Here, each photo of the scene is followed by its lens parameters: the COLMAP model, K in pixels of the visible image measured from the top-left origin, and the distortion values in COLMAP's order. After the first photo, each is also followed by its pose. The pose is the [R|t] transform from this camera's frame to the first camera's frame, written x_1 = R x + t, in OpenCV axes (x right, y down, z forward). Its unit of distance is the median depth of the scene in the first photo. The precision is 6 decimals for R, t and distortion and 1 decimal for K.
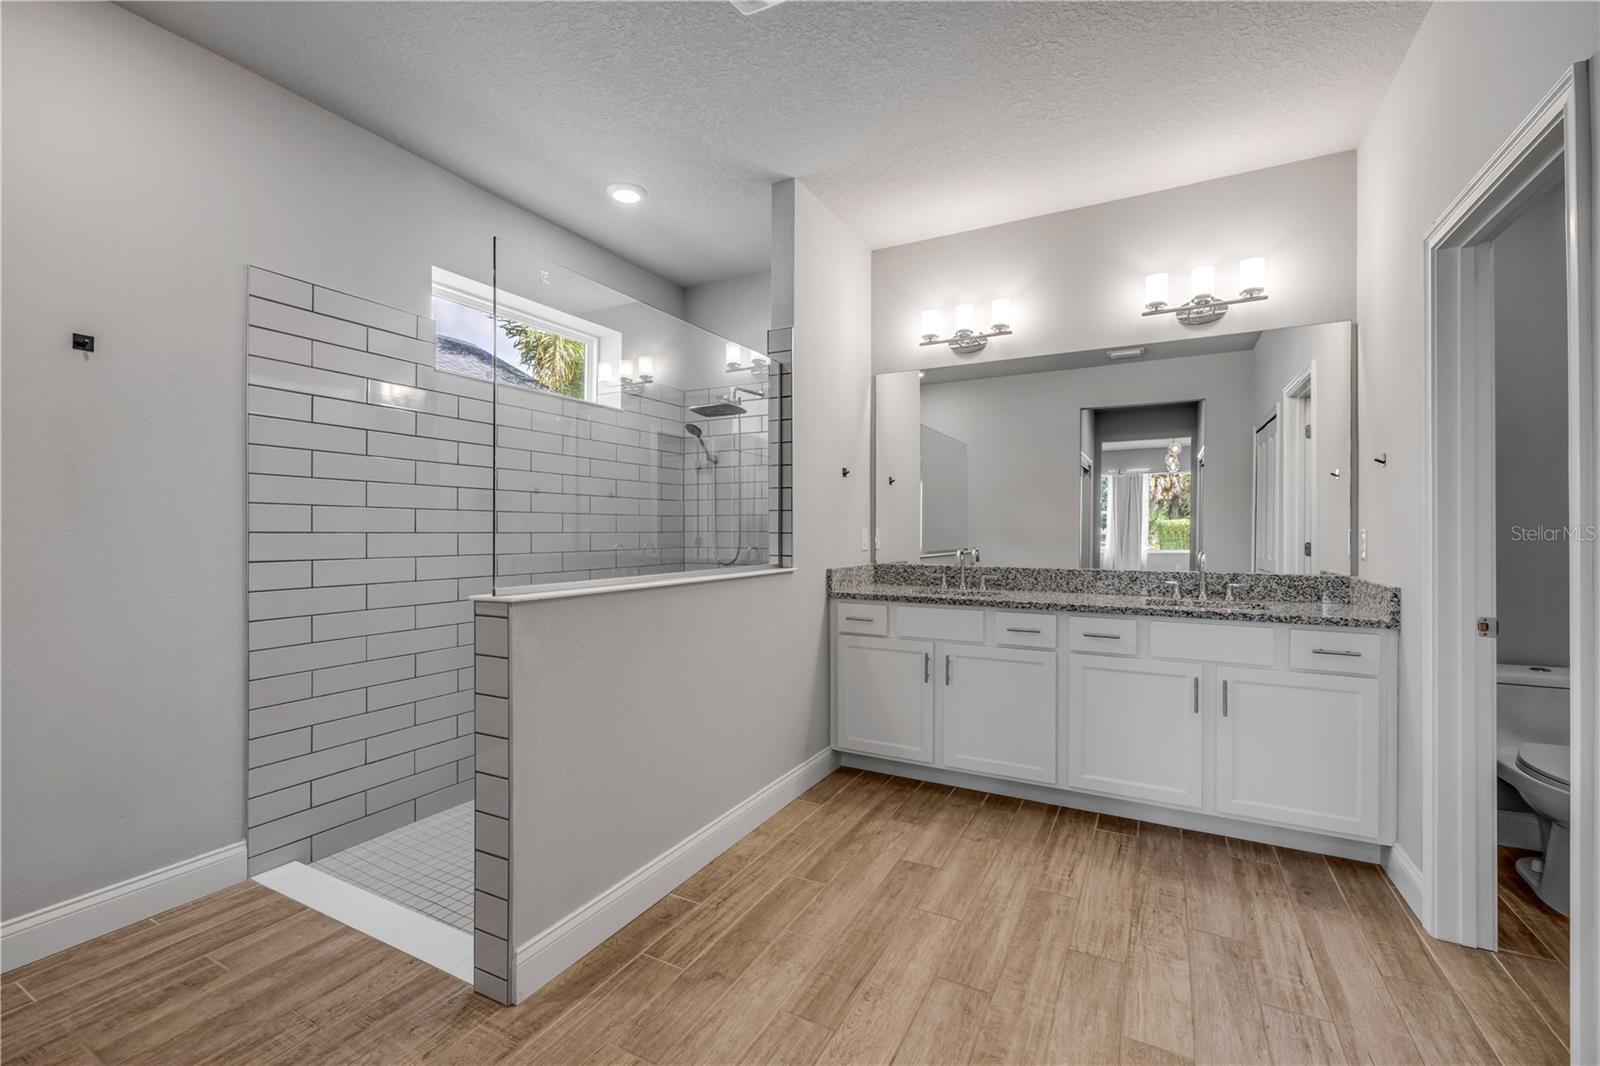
lens RADIAL K [[666.7, 0, 805.0], [0, 666.7, 529.7], [0, 0, 1]] dist [-0.000737, -0.000151]
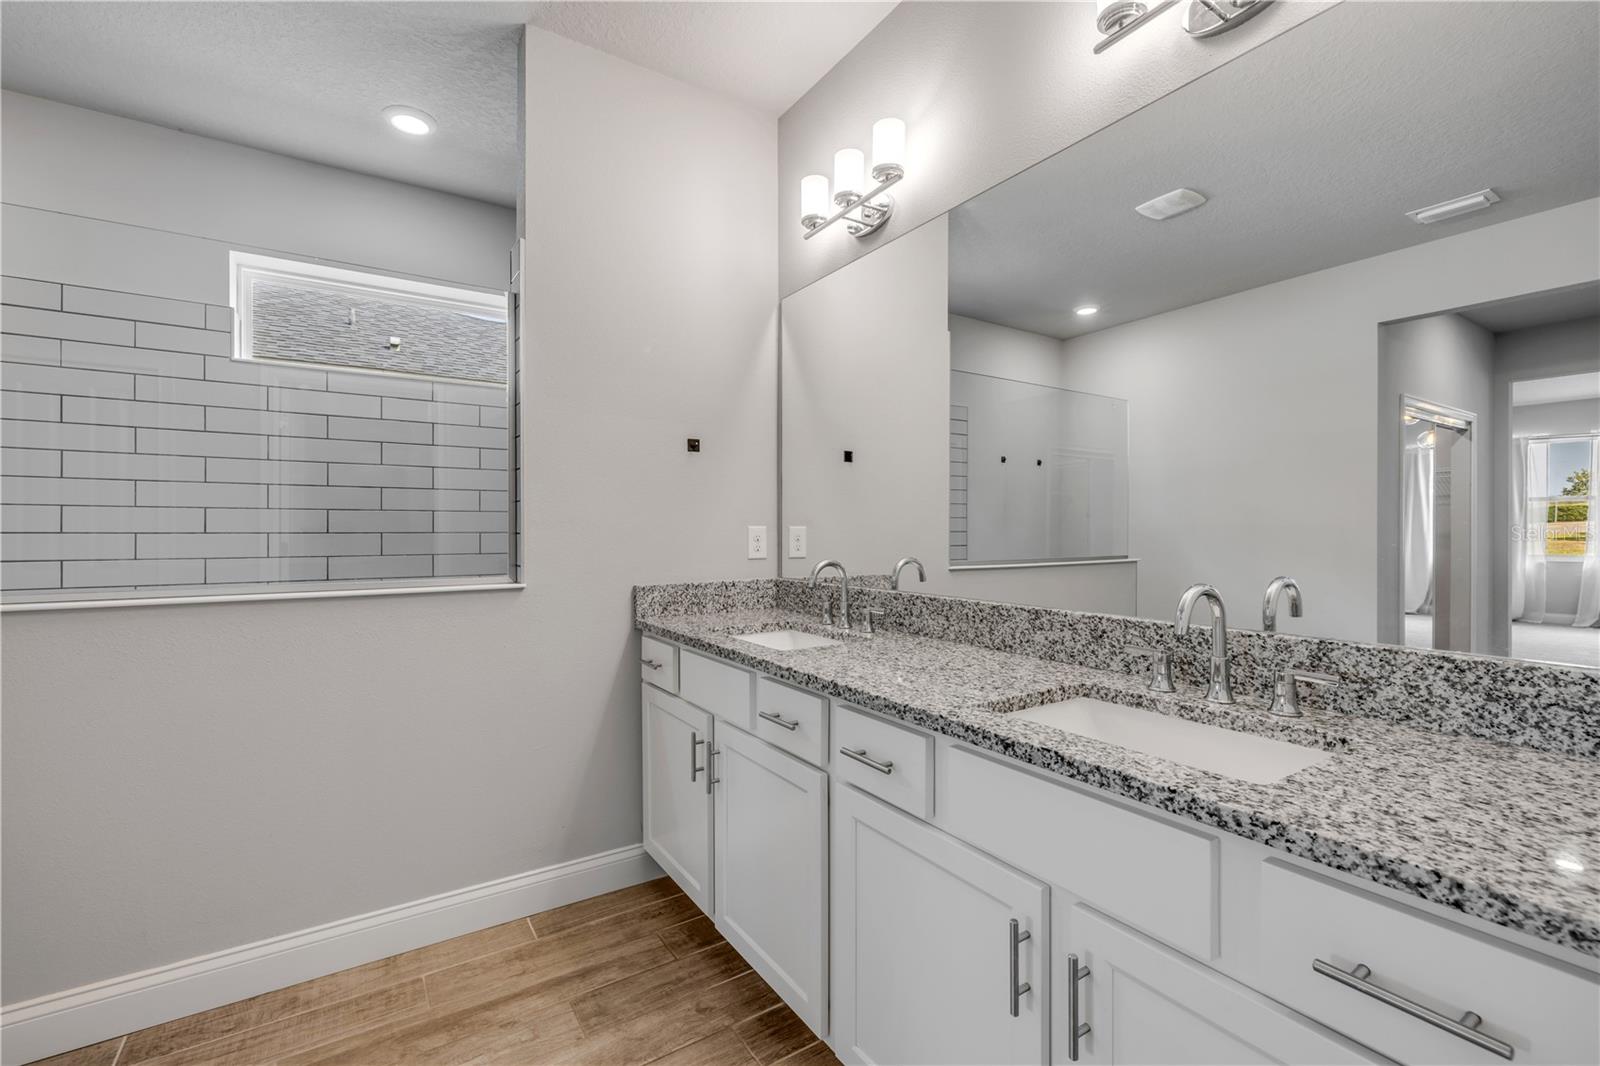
lens RADIAL K [[666.7, 0, 805.2], [0, 666.7, 528.5], [0, 0, 1]] dist [-0.000737, -0.000151]
pose [[0.876317, -0.002359, -0.481729, 0.570376], [0.000852, 0.999994, -0.003346, 0.002539], [0.481734, 0.002522, 0.876314, 0.527027]]
